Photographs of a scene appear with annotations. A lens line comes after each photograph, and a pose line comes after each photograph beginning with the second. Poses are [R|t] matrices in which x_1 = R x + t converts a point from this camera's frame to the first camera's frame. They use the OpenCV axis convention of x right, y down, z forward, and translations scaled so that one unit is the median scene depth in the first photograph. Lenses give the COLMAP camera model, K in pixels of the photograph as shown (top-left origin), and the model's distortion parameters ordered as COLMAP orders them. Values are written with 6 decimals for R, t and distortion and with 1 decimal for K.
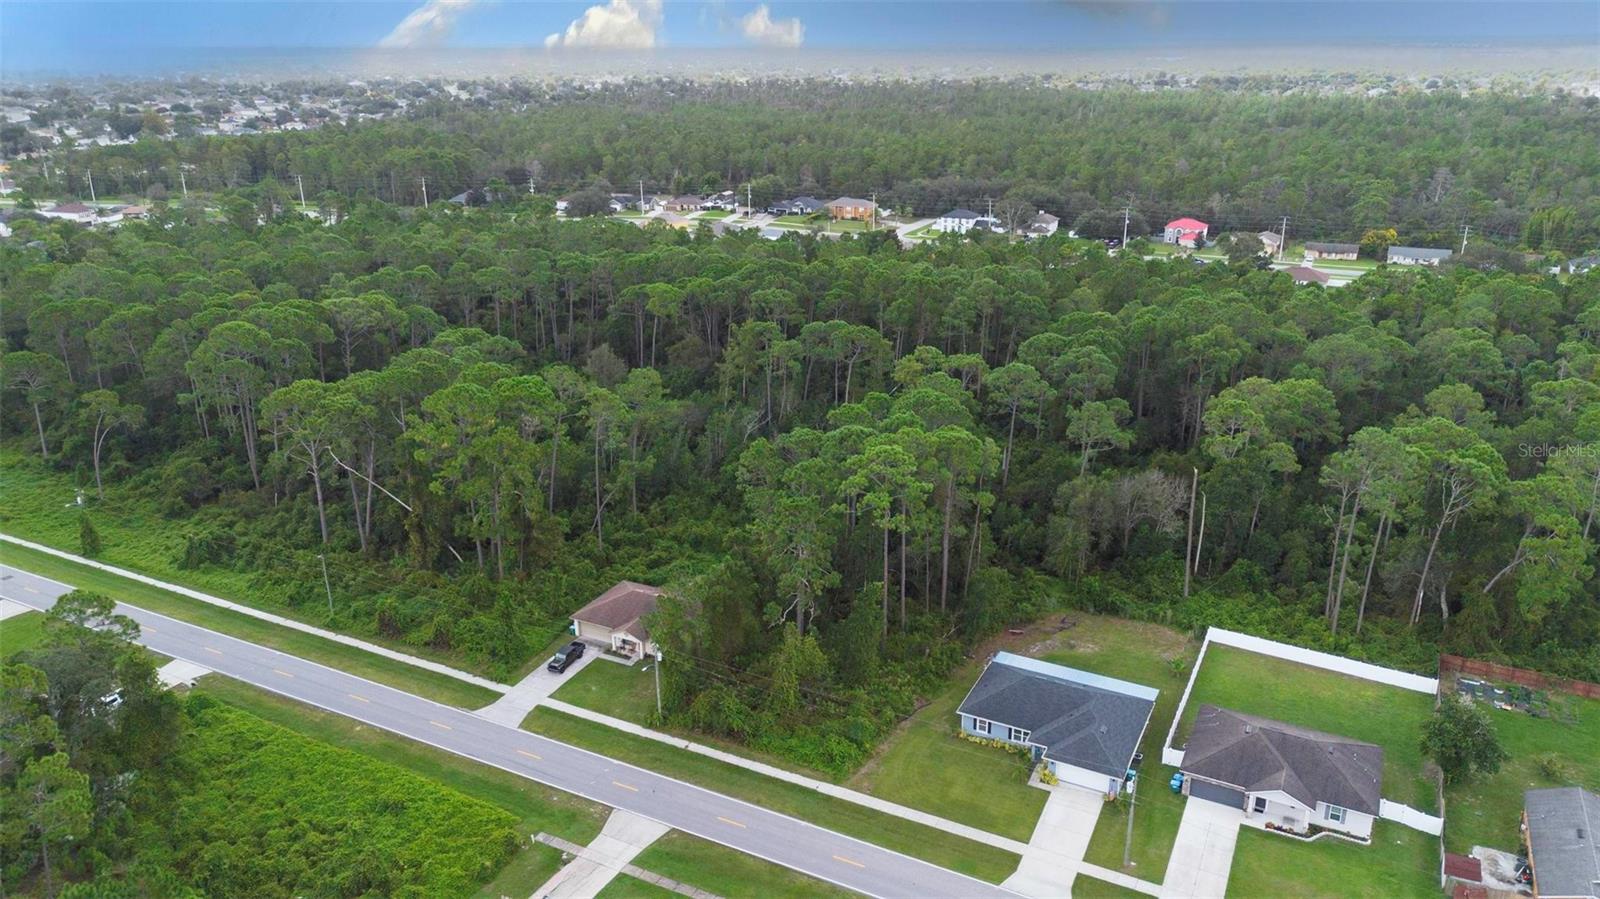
lens RADIAL K [[1130.3, 0, 802.9], [0, 1130.3, 450.1], [0, 0, 1]] dist [0.076937, -0.077713]
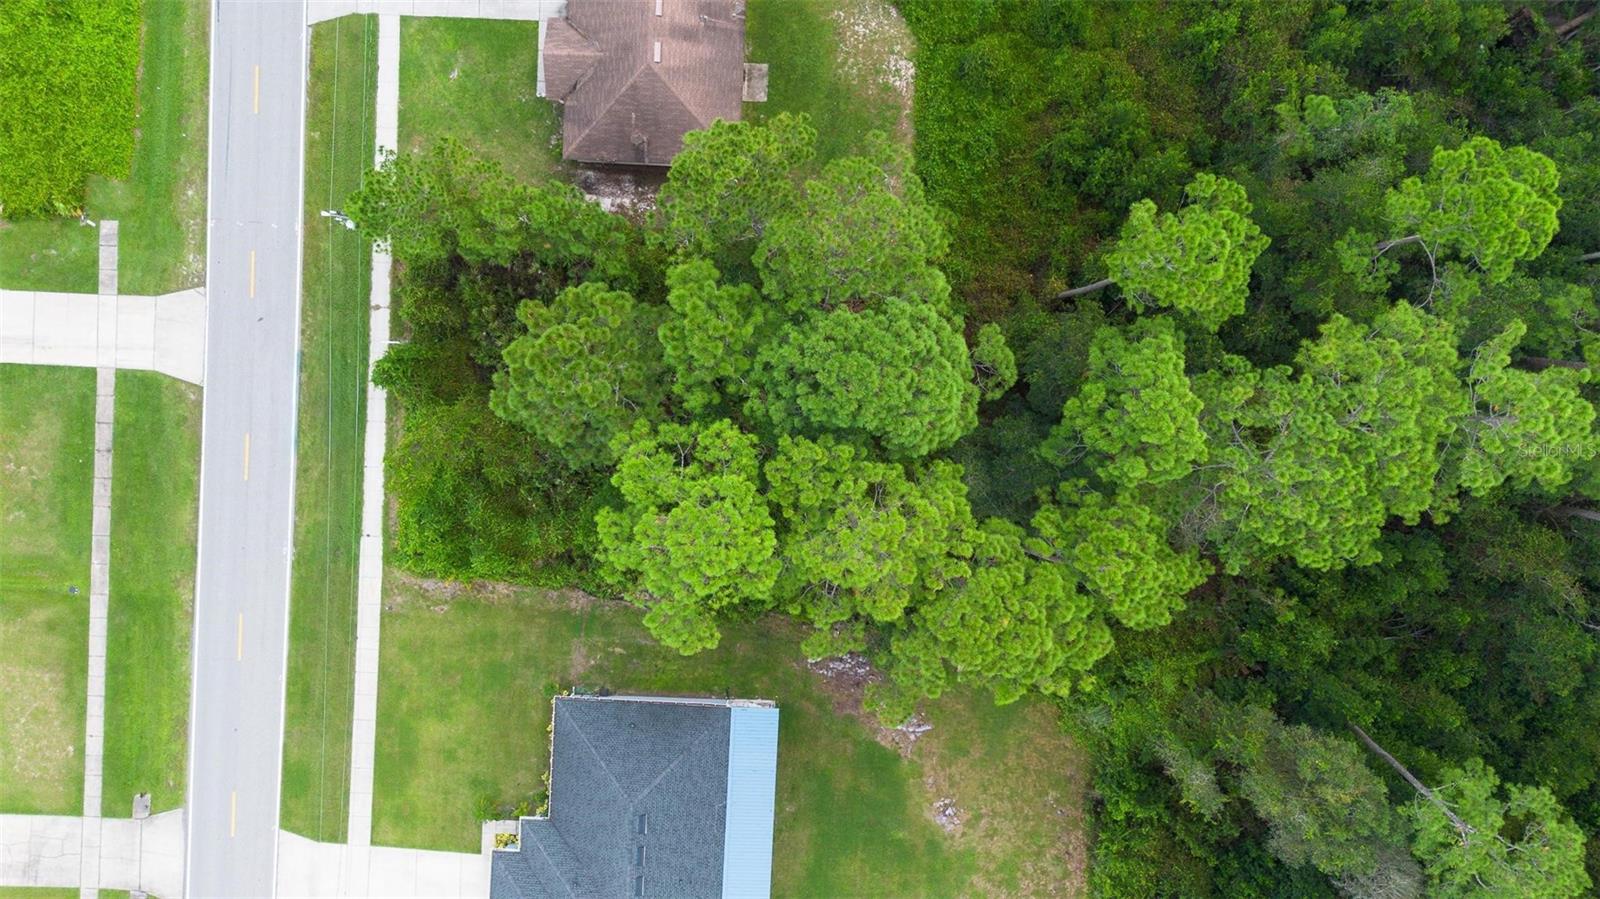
lens RADIAL K [[1130.3, 0, 802.9], [0, 1130.3, 450.1], [0, 0, 1]] dist [0.076937, -0.077713]
pose [[0.415351, 0.909195, 0.029116, 0.044596], [-0.287844, 0.101000, 0.952336, -0.355377], [0.862919, -0.403935, 0.303657, 0.848123]]
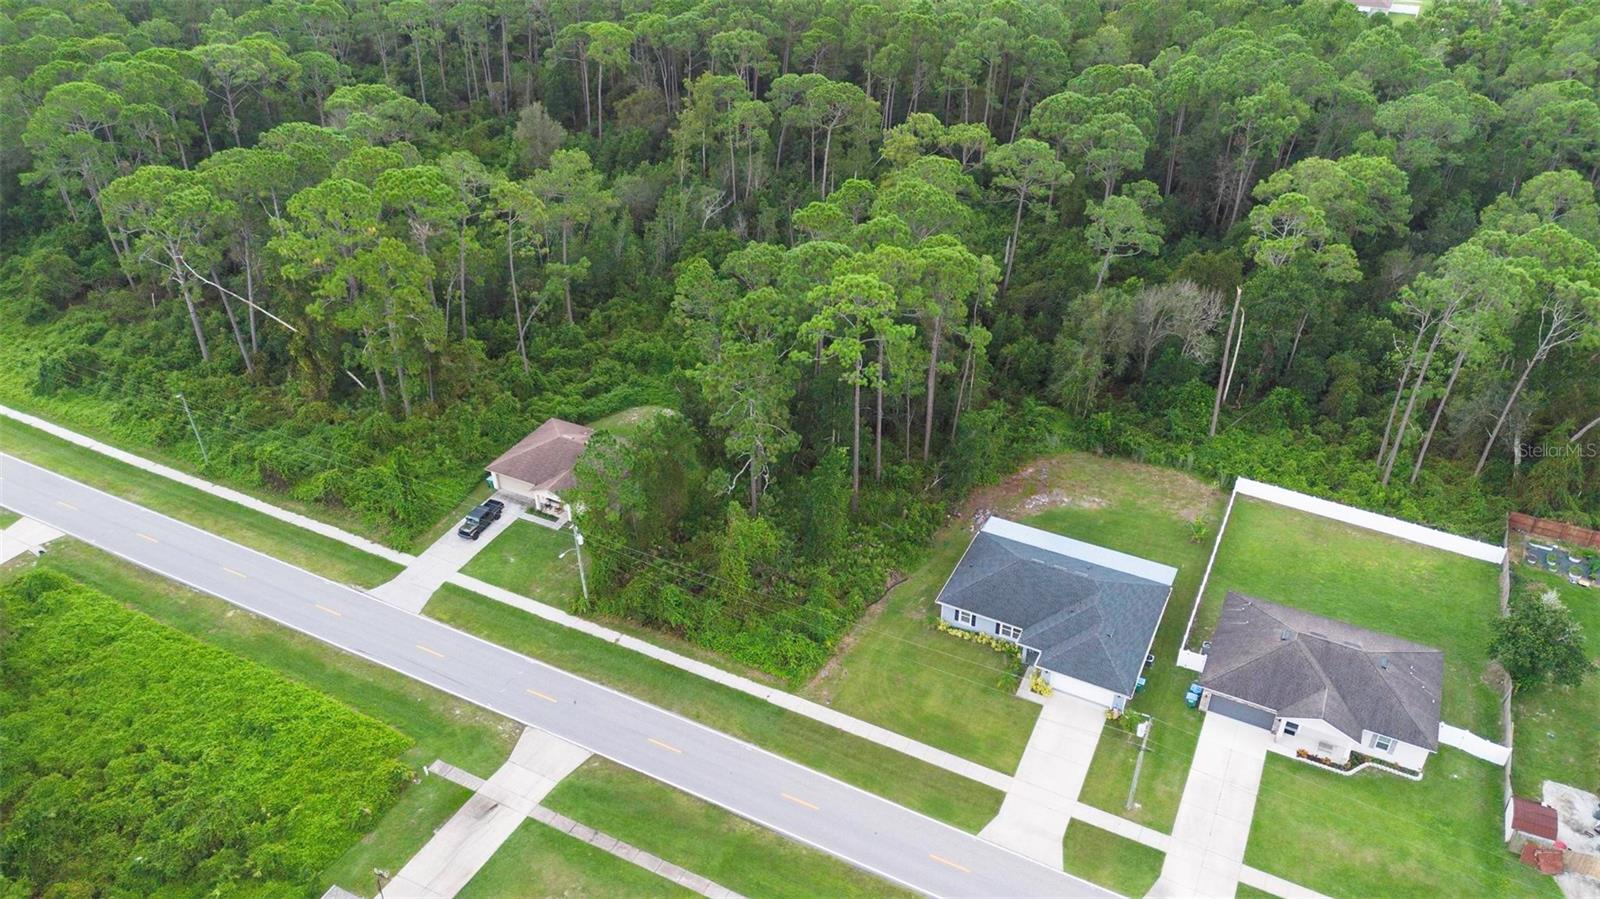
lens RADIAL K [[1130.3, 0, 802.9], [0, 1130.3, 450.1], [0, 0, 1]] dist [0.076937, -0.077713]
pose [[0.999997, -0.001904, 0.001280, 0.031021], [0.001545, 0.971354, 0.237632, -0.068072], [-0.001696, -0.237629, 0.971354, 0.181583]]
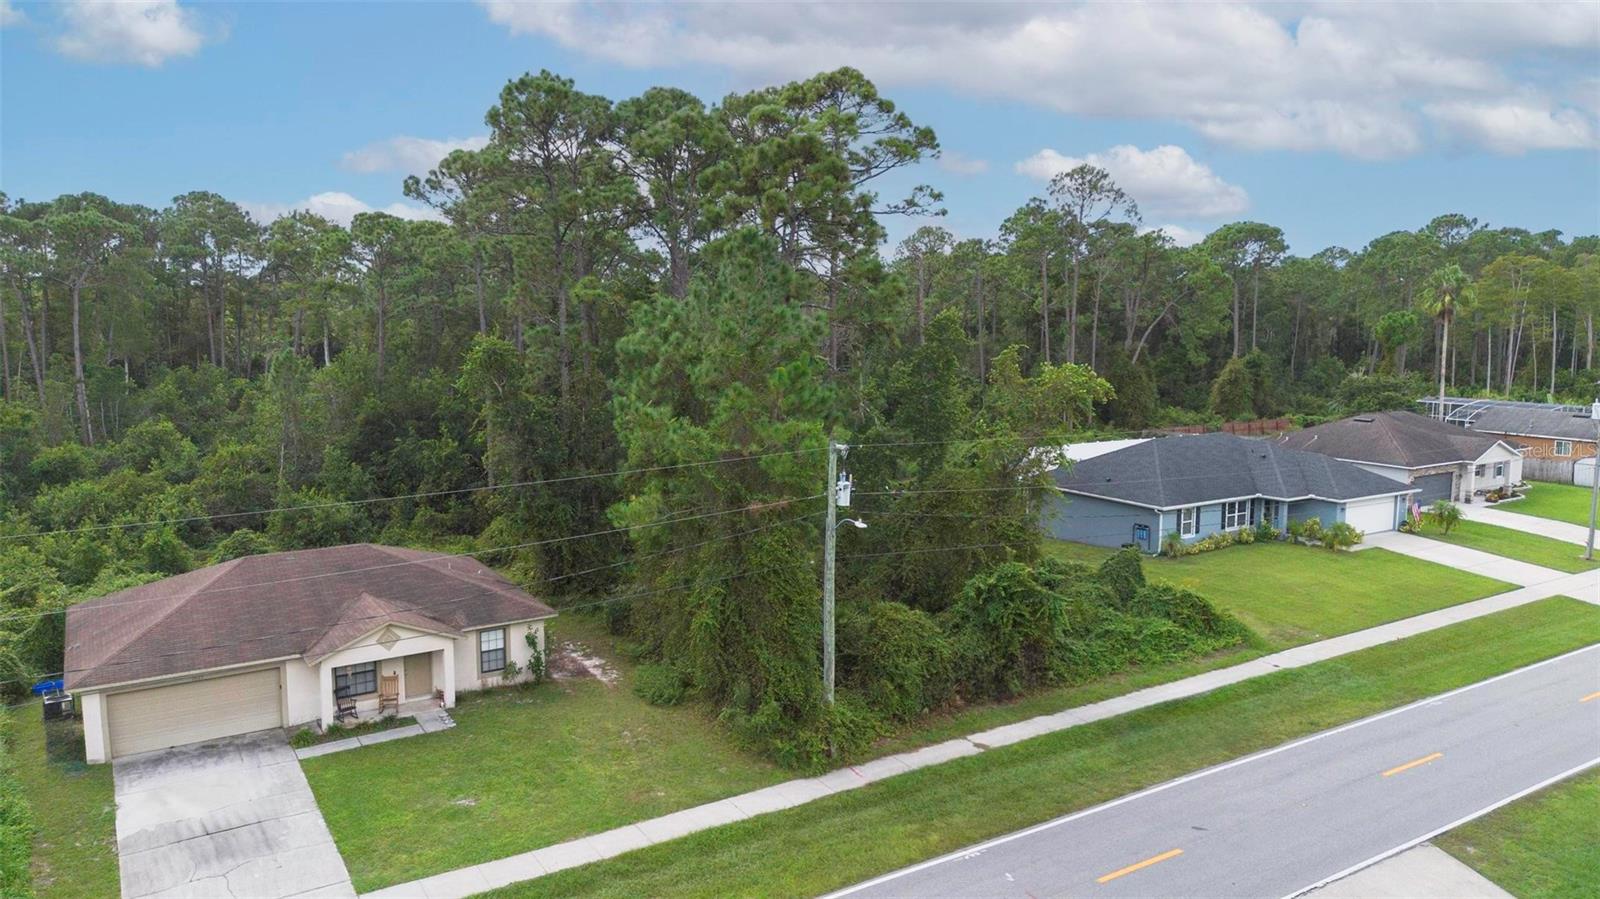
lens RADIAL K [[1130.3, 0, 802.9], [0, 1130.3, 450.1], [0, 0, 1]] dist [0.076937, -0.077713]
pose [[0.509841, -0.103218, 0.854054, -0.336090], [0.291956, 0.954615, -0.058917, 0.161775], [-0.809212, 0.279385, 0.516837, 0.739401]]
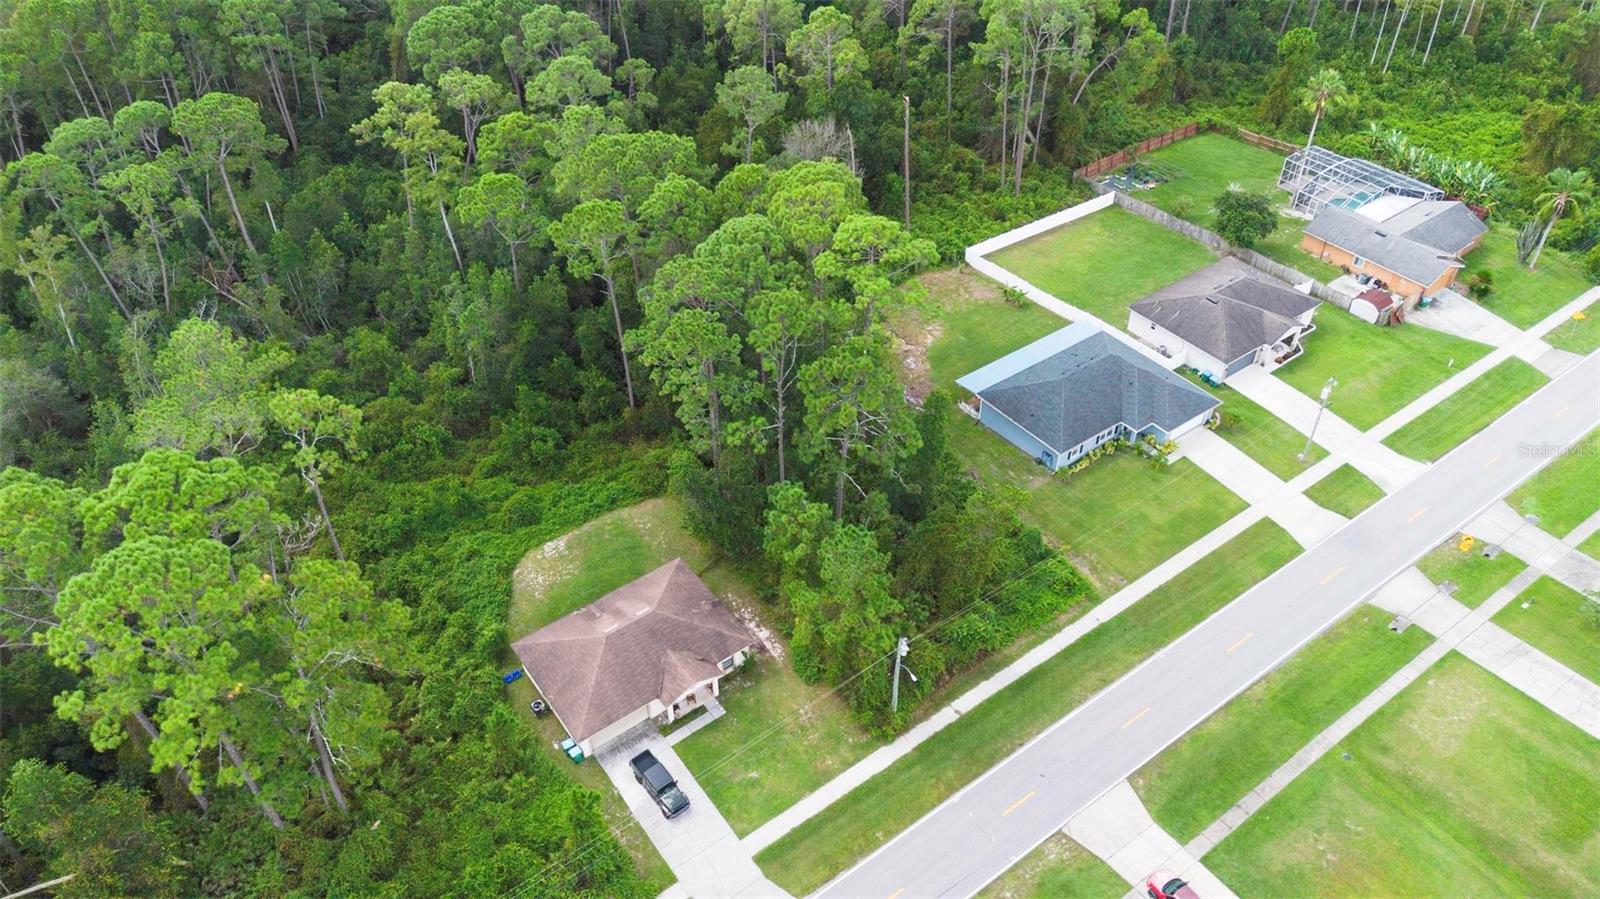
lens RADIAL K [[1130.3, 0, 802.9], [0, 1130.3, 450.1], [0, 0, 1]] dist [0.076937, -0.077713]
pose [[0.448156, -0.584014, 0.676819, -0.468496], [0.313953, 0.811702, 0.492518, -0.229368], [-0.837012, -0.008236, 0.547122, 0.594125]]
